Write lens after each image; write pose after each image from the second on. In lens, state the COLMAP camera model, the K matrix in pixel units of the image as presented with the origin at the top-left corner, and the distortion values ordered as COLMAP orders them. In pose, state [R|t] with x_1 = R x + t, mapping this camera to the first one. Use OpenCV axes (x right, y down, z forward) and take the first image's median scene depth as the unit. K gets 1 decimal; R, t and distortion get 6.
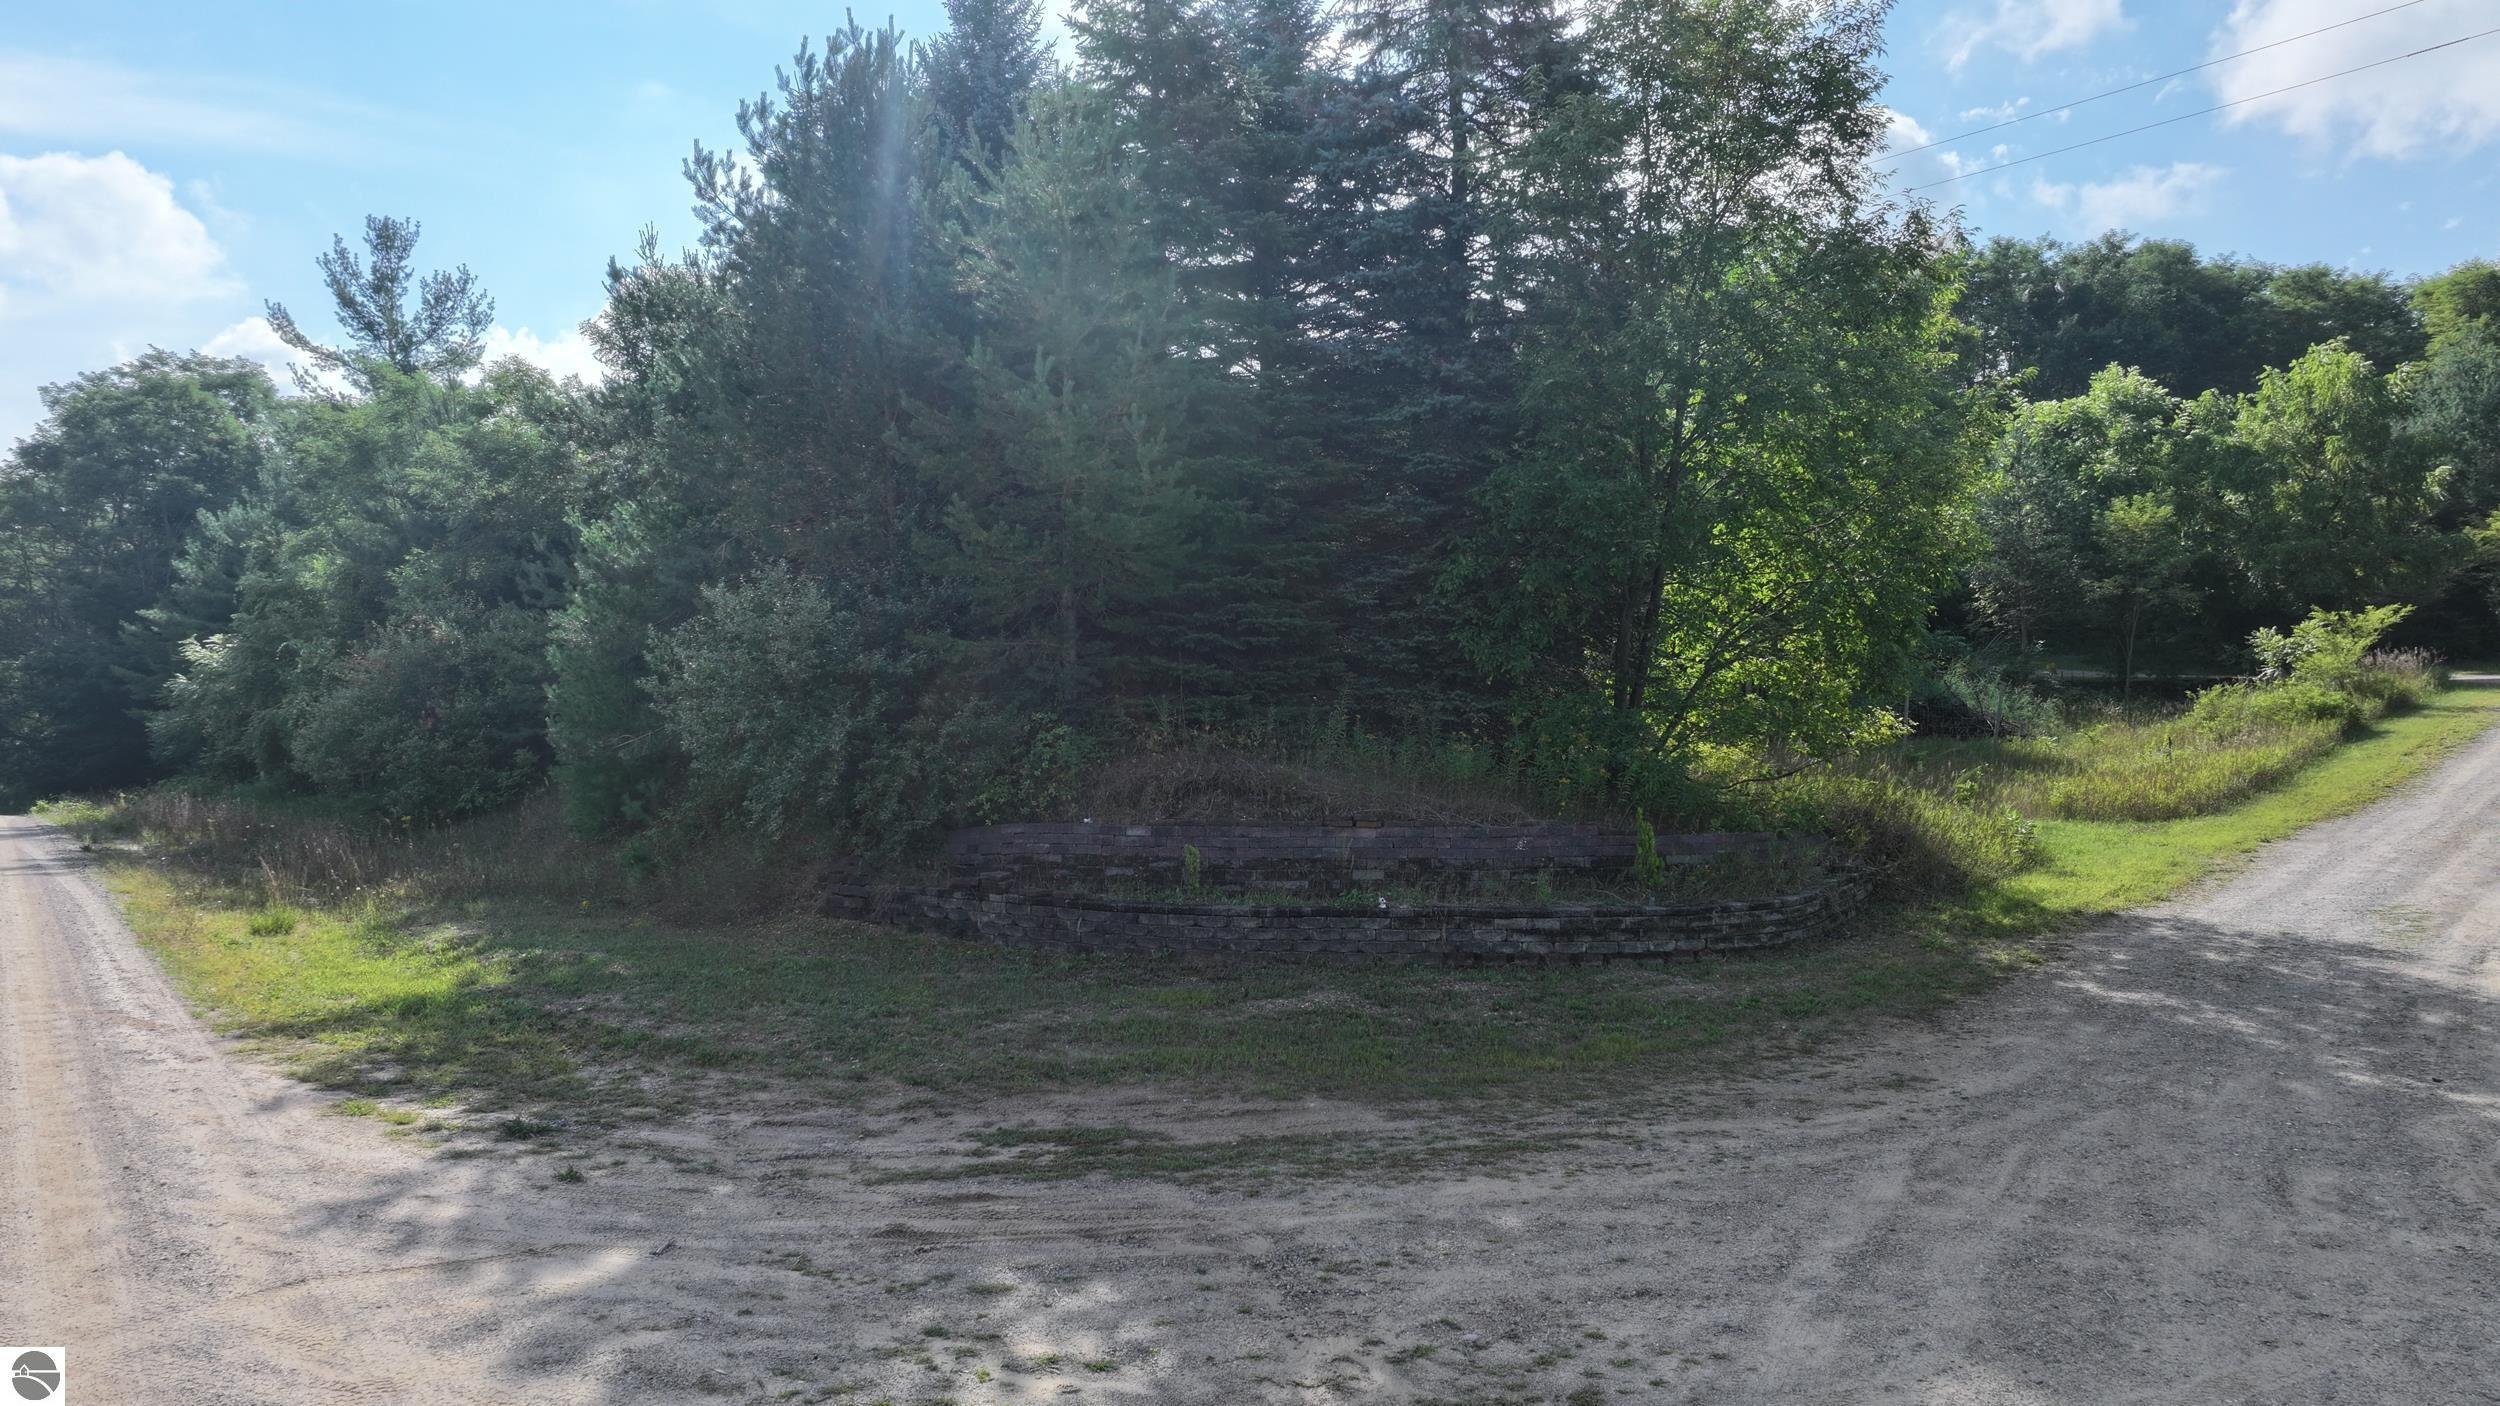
lens RADIAL K [[1756.2, 0, 1226.5], [0, 1756.2, 716.0], [0, 0, 1]] dist [0.001950, 0.009652]
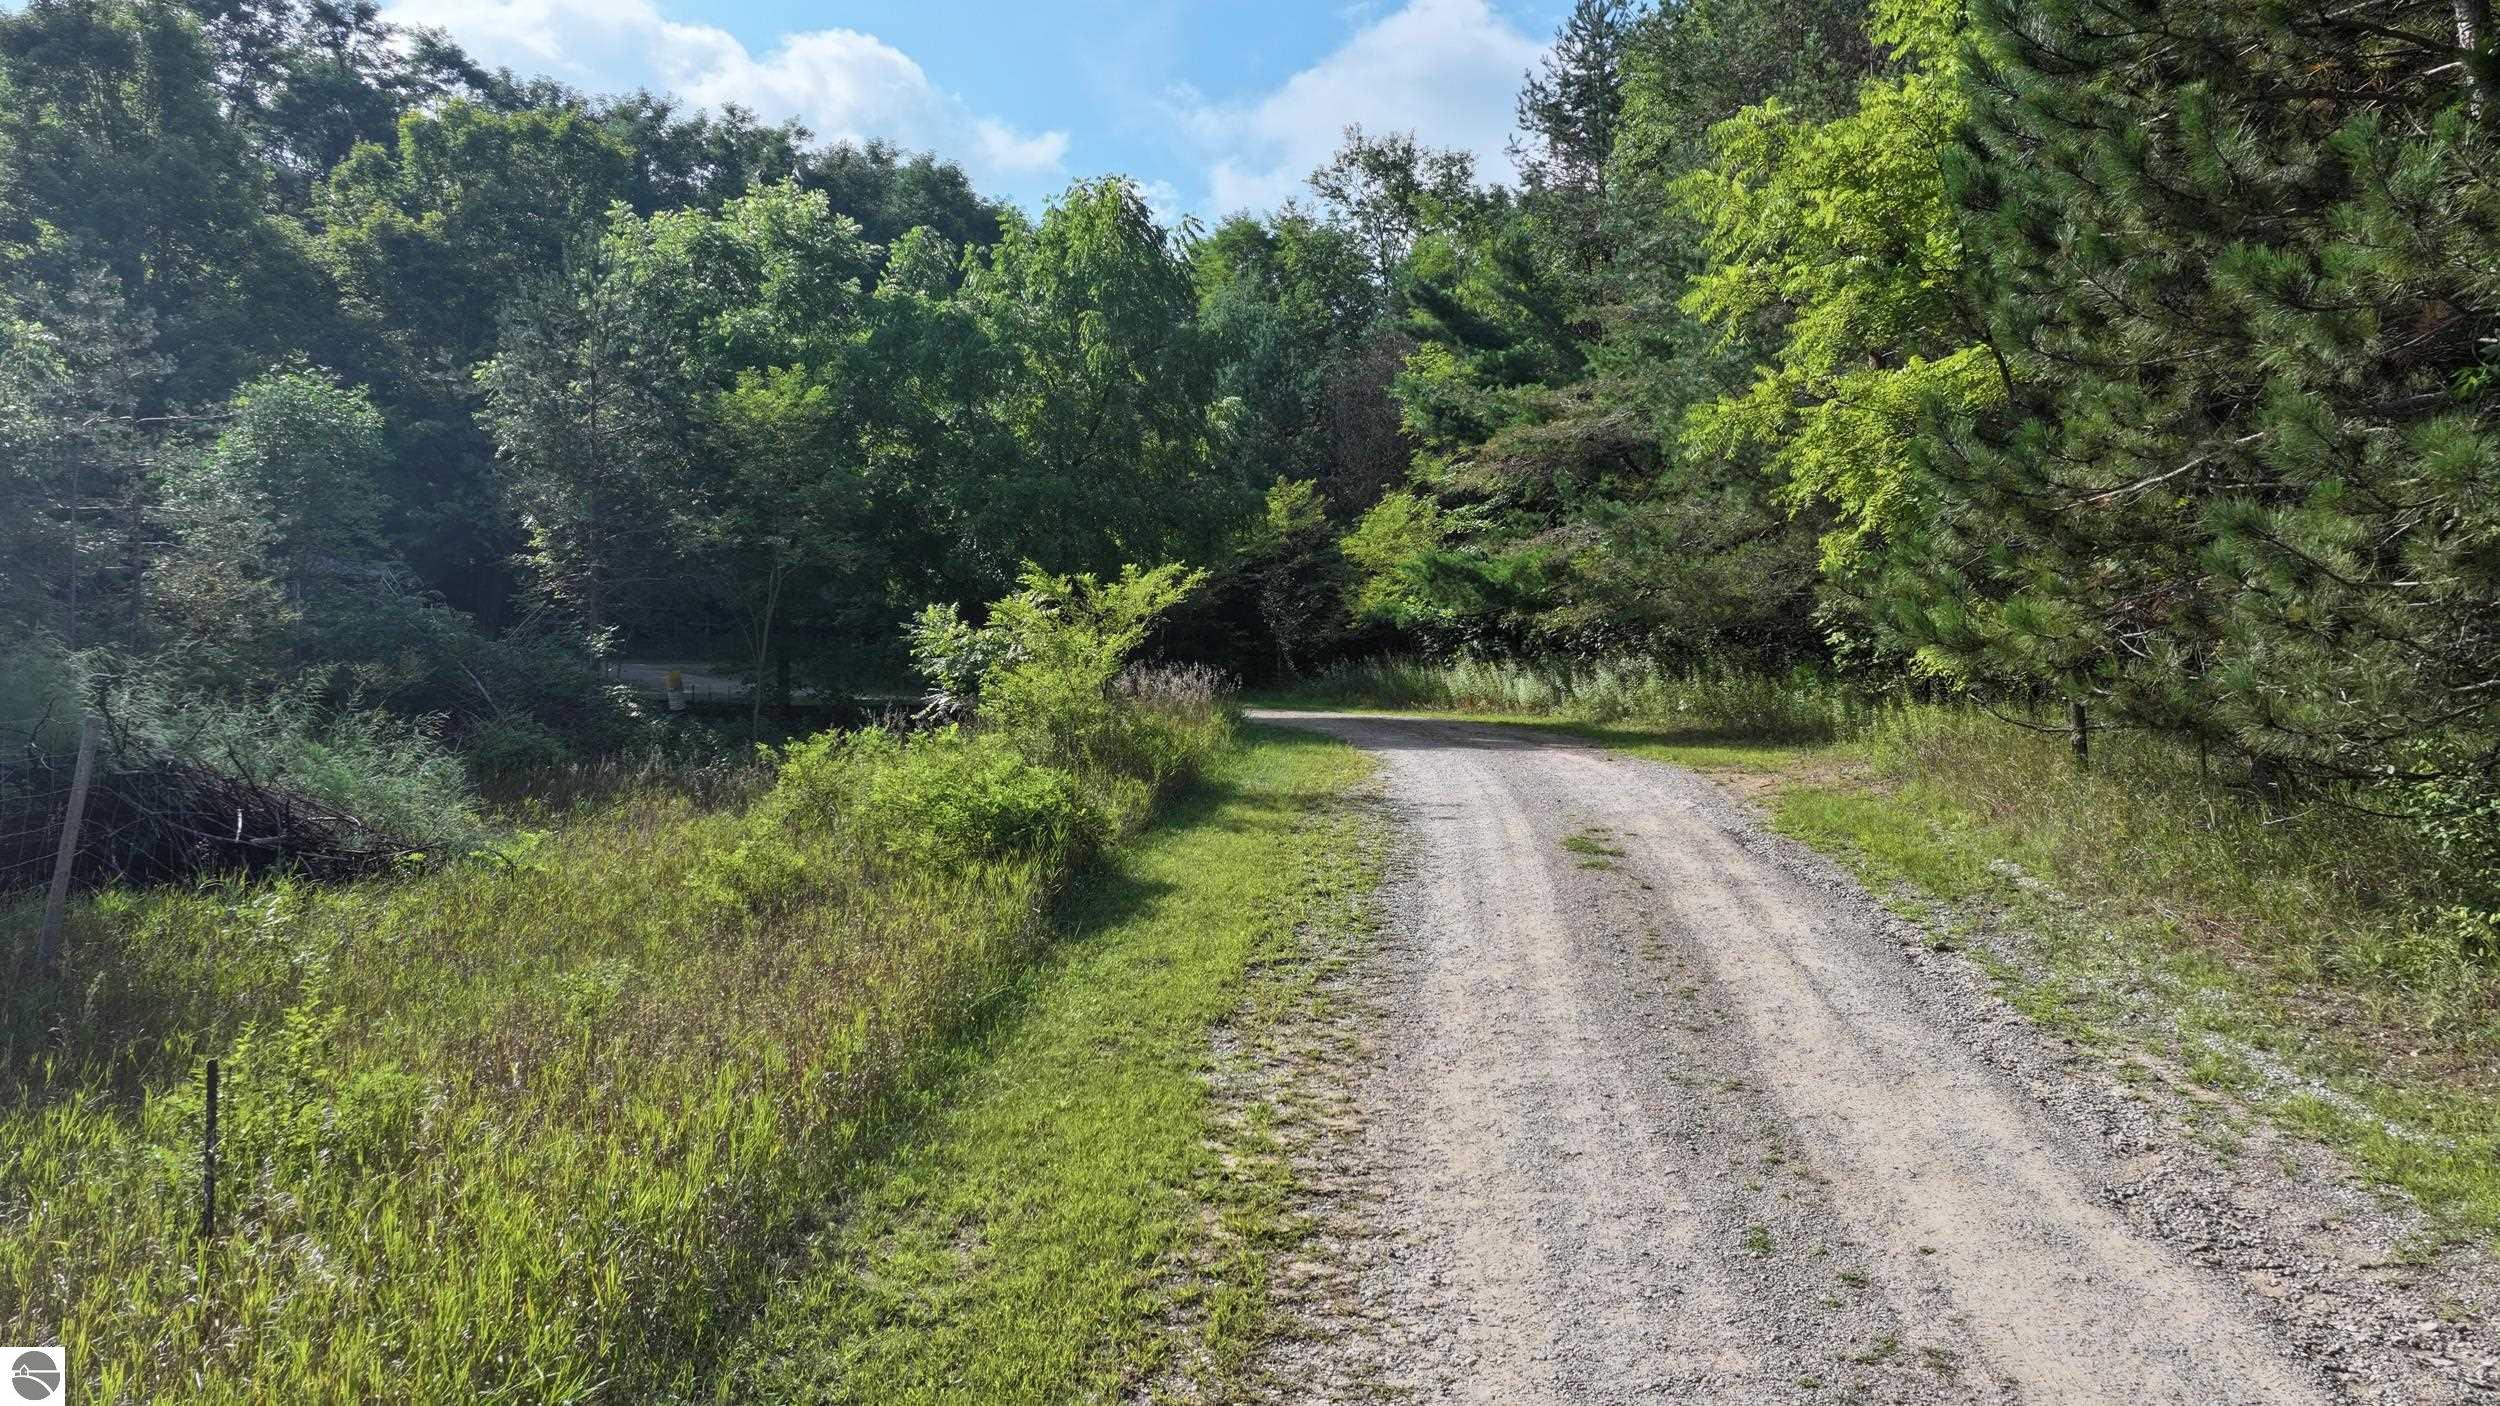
lens RADIAL K [[1756.2, 0, 1261.3], [0, 1756.2, 680.3], [0, 0, 1]] dist [0.001950, 0.009652]
pose [[0.797505, 0.033246, 0.602396, 0.761877], [-0.020488, 0.999397, -0.028033, -0.039083], [-0.602965, 0.010015, 0.797705, 1.165223]]
